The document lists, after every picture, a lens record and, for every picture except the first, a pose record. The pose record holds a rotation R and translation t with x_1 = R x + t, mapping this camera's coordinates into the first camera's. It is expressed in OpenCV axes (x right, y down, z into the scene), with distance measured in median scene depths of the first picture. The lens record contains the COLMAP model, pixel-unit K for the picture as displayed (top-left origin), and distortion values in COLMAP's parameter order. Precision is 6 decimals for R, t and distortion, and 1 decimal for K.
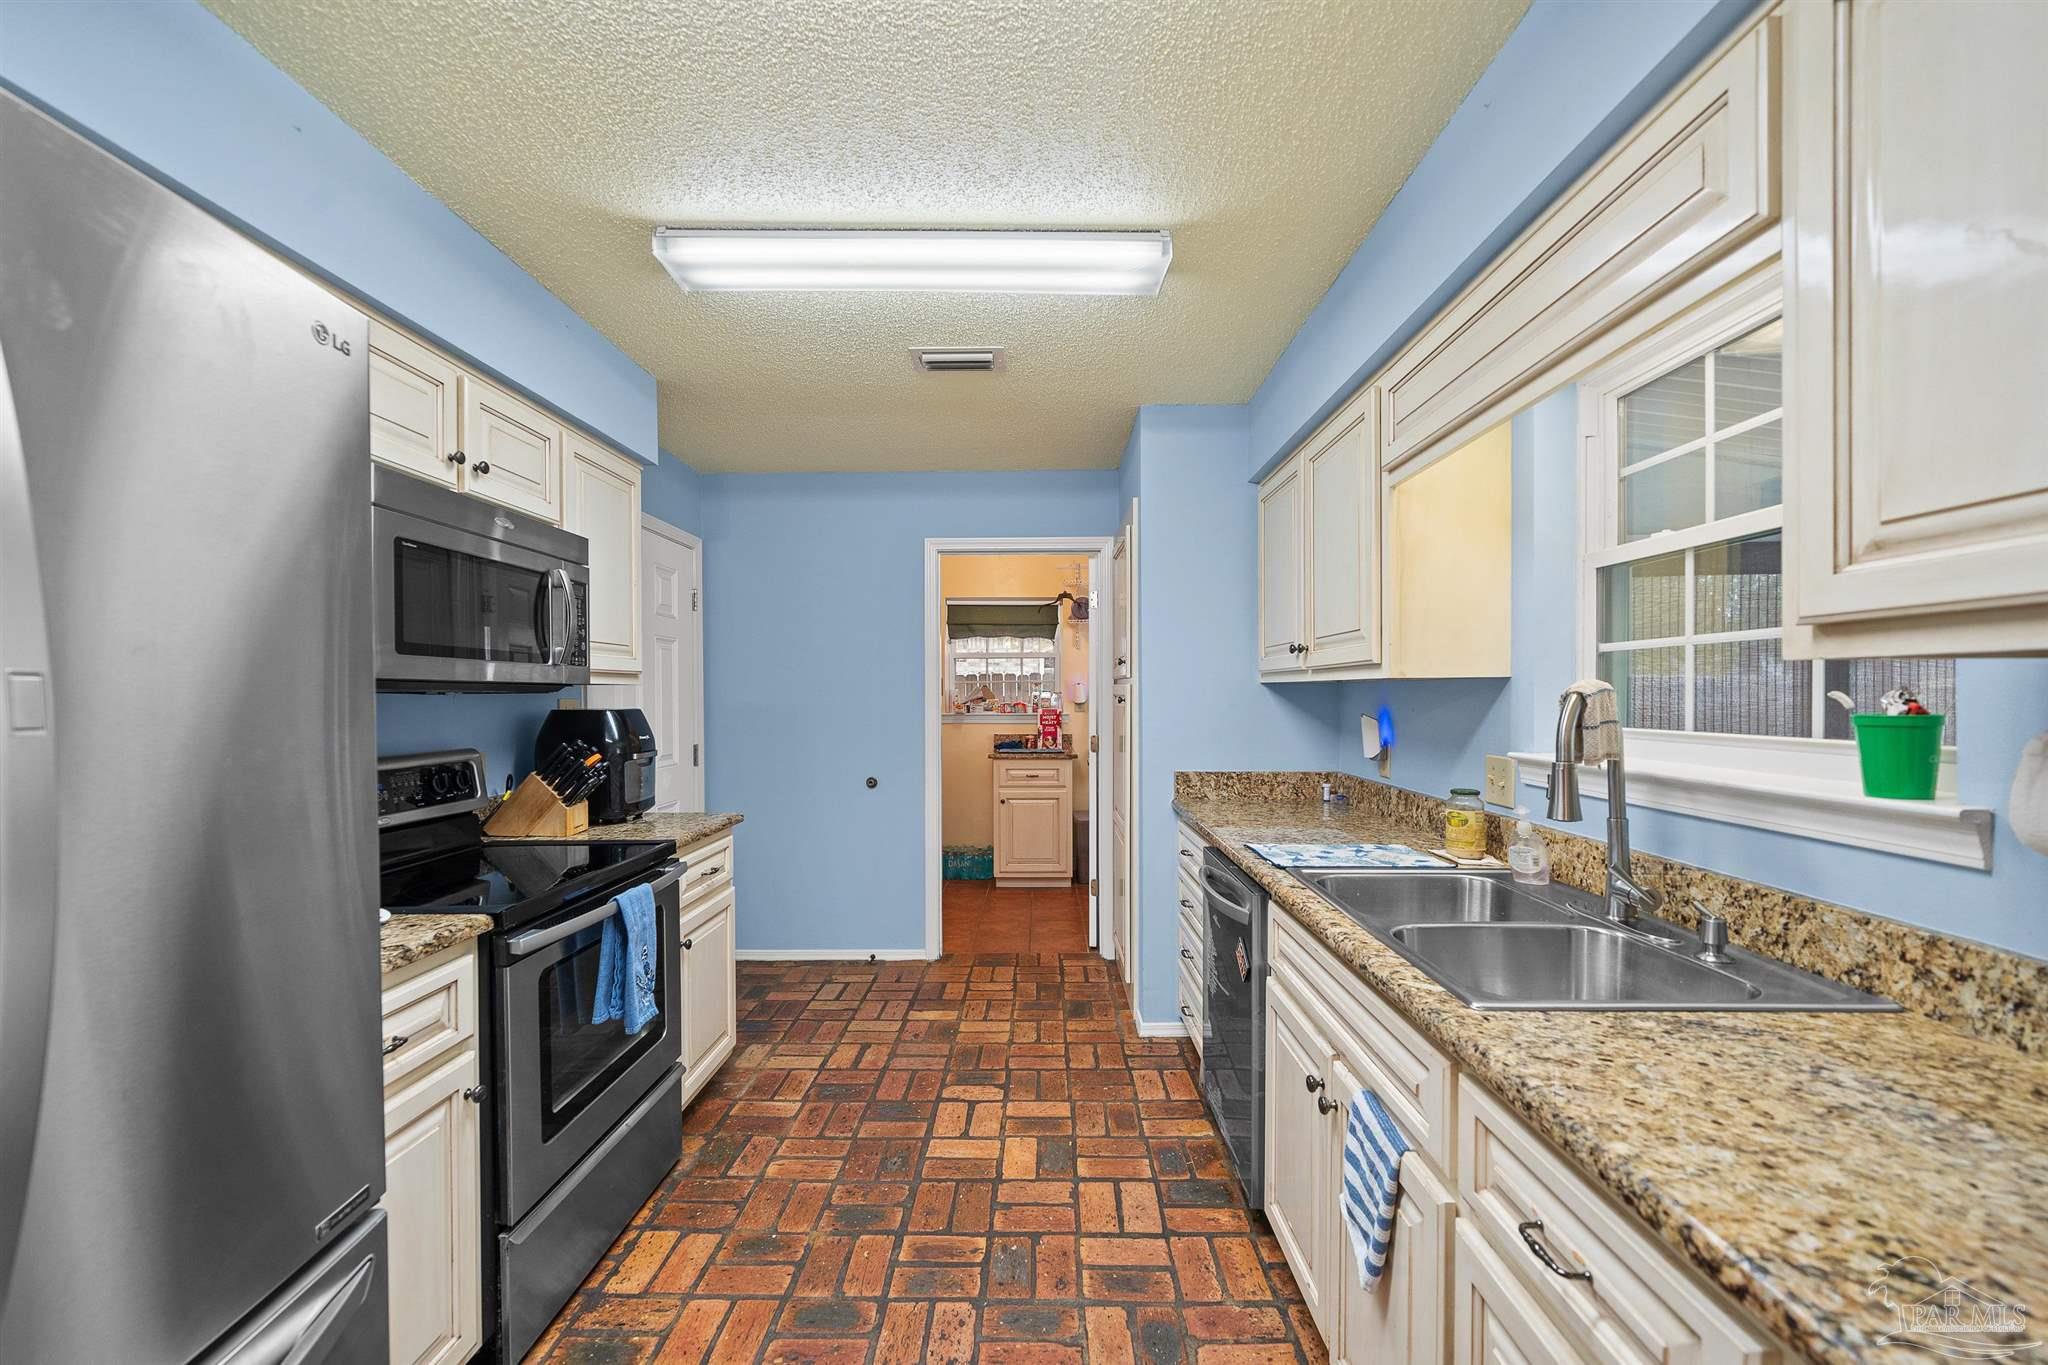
lens RADIAL K [[804.5, 0, 1021.3], [0, 804.5, 698.1], [0, 0, 1]] dist [-0.000254, -0.000002]
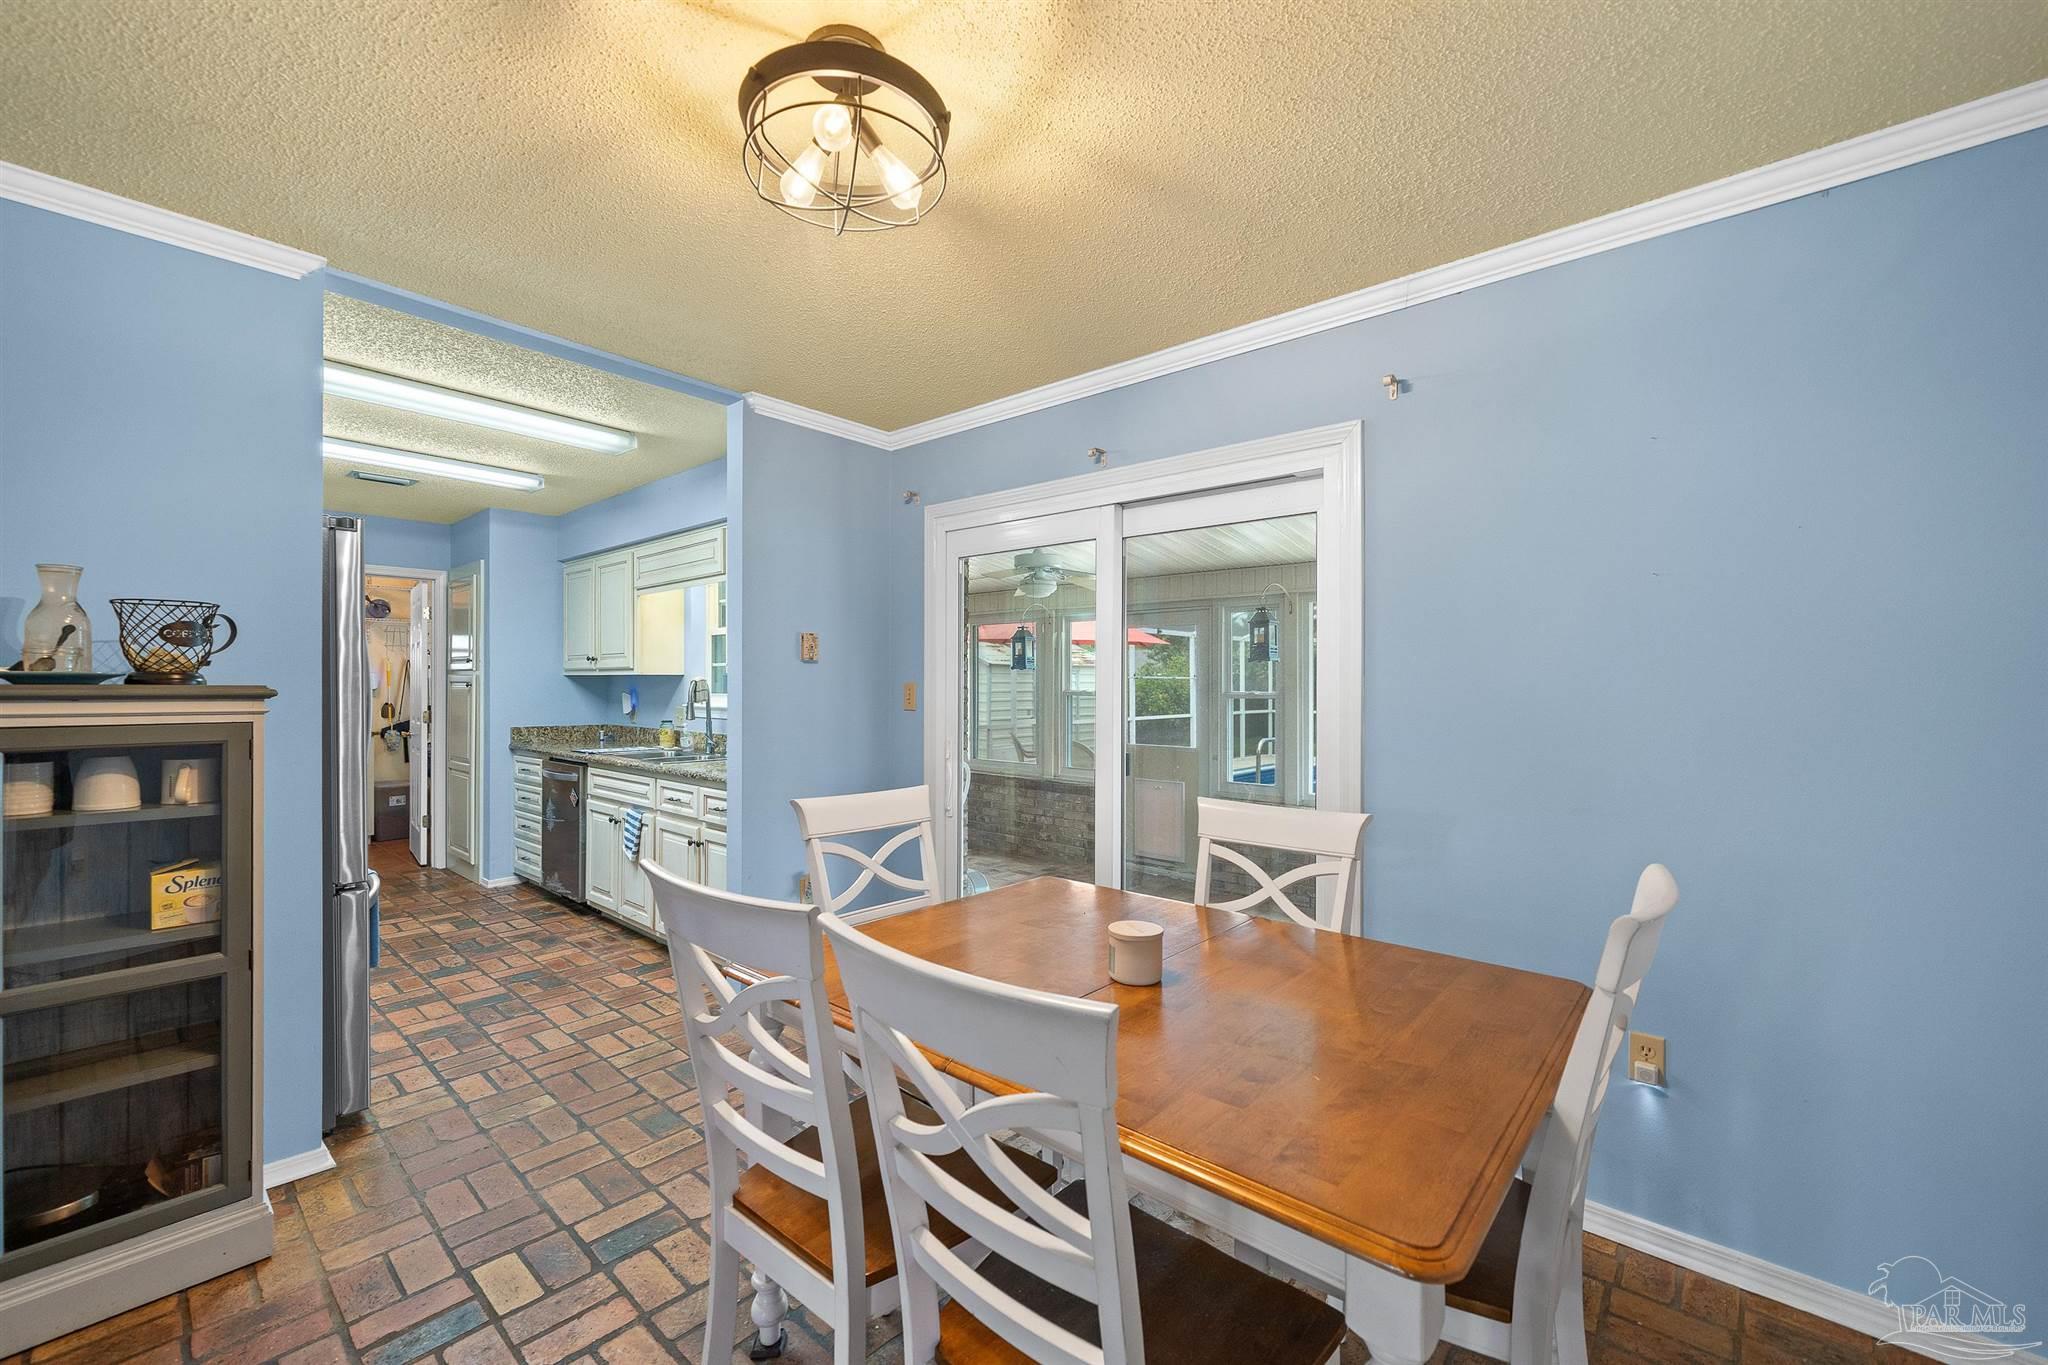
lens RADIAL K [[833.6, 0, 972.8], [0, 833.6, 680.0], [0, 0, 1]] dist [-0.000453, -0.000108]
pose [[0.681380, 0.004620, 0.731915, -0.682911], [0.000844, 0.999974, -0.007097, 0.008216], [-0.731929, 0.005453, 0.681359, -1.434824]]
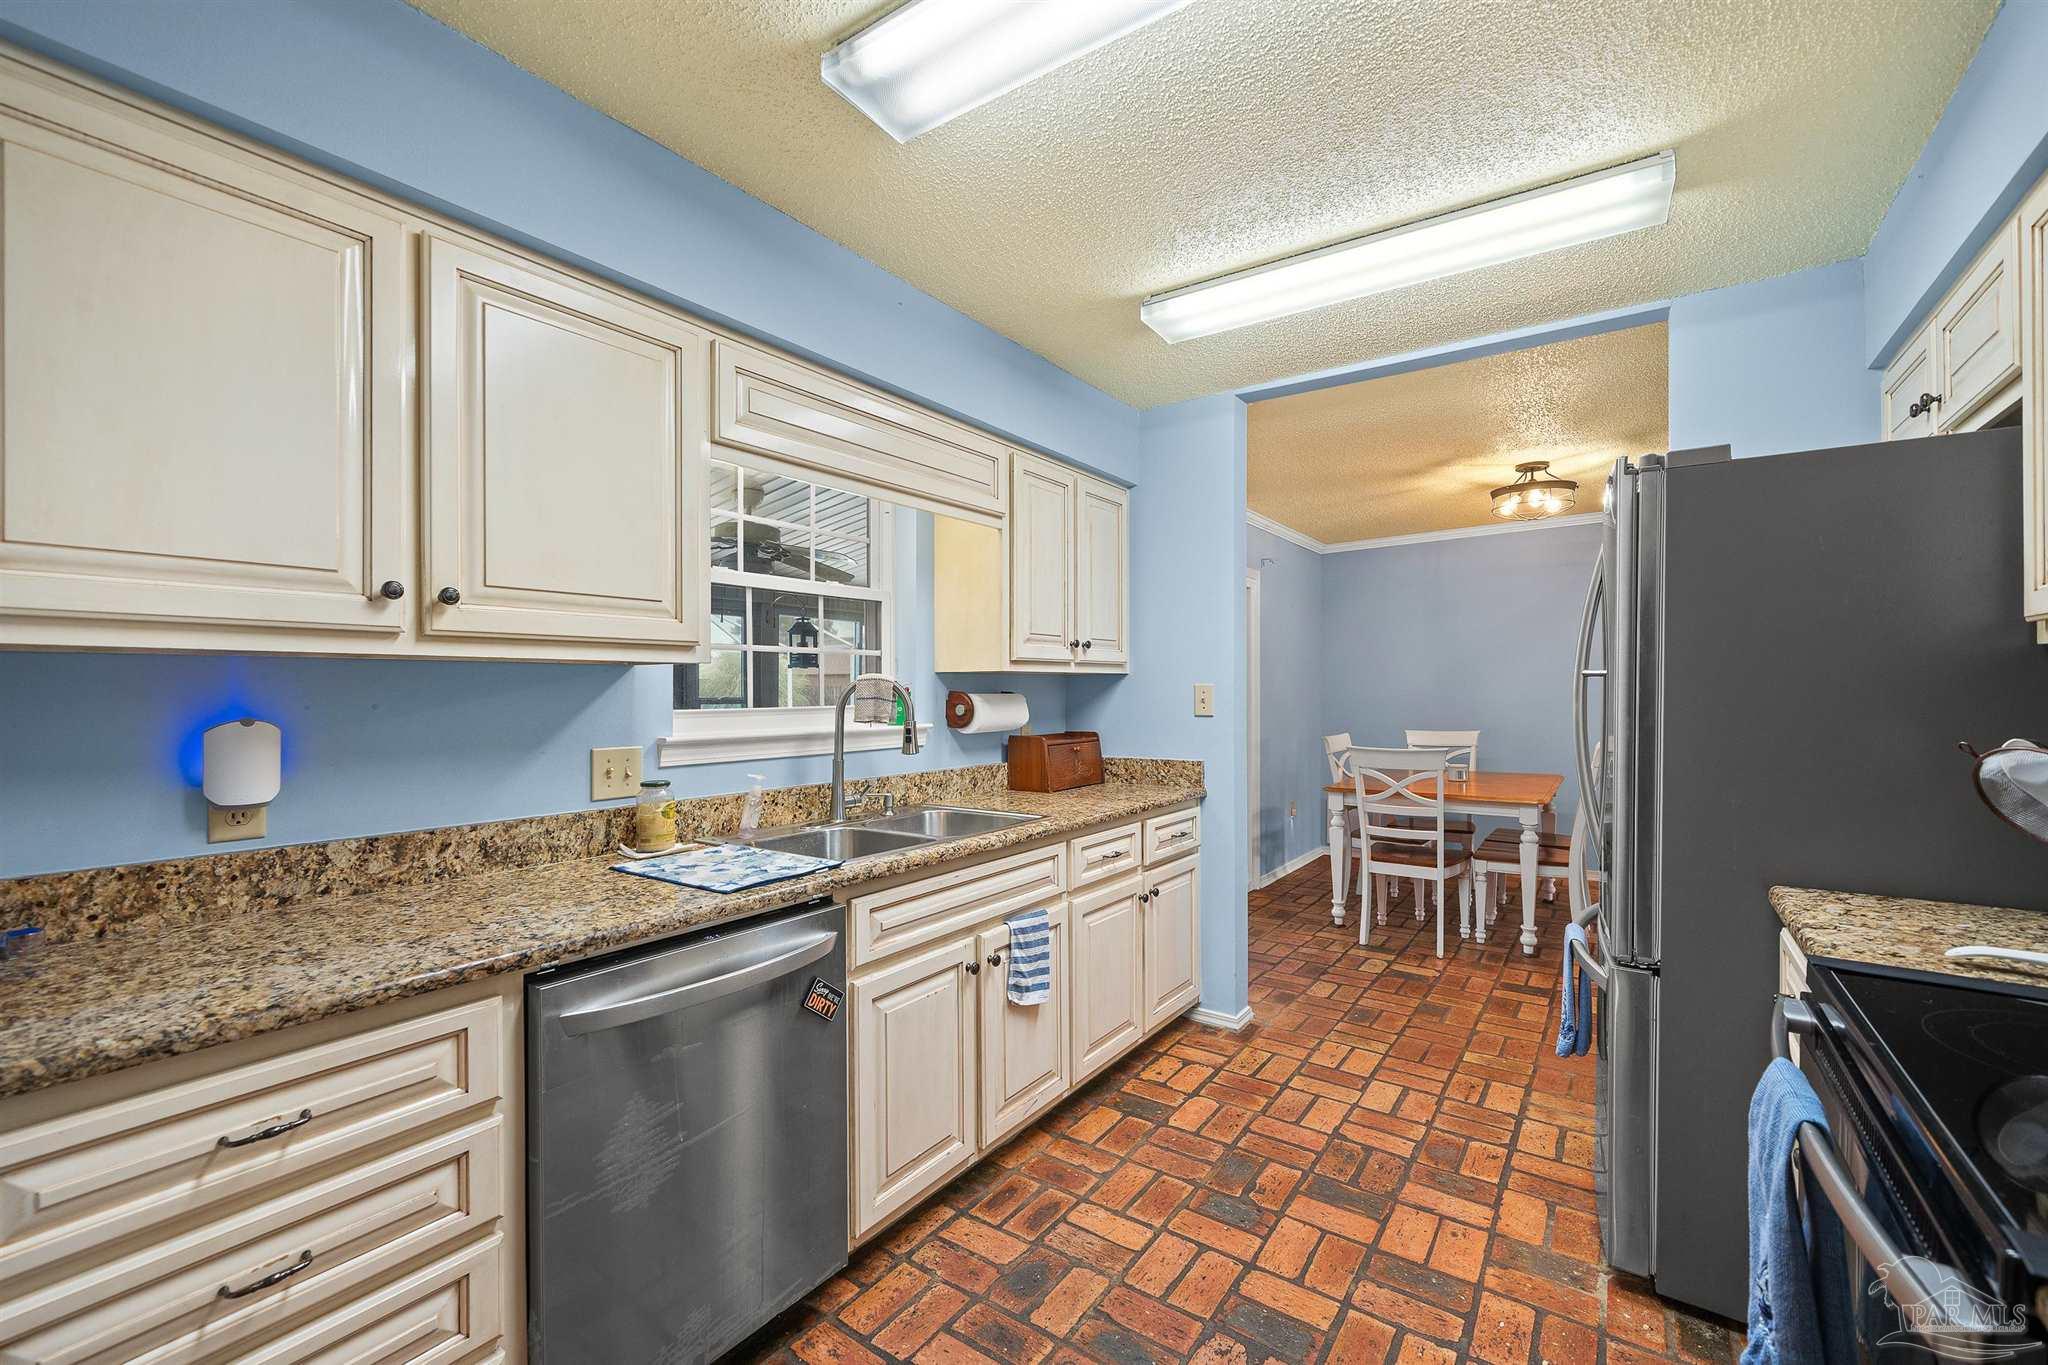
lens RADIAL K [[857.3, 0, 1012.9], [0, 857.3, 690.3], [0, 0, 1]] dist [0.000523, 0.000180]
pose [[-0.819749, 0.005384, 0.572698, -0.388505], [0.008499, 0.999960, 0.002764, 0.006258], [-0.572660, 0.007133, -0.819762, 1.607177]]
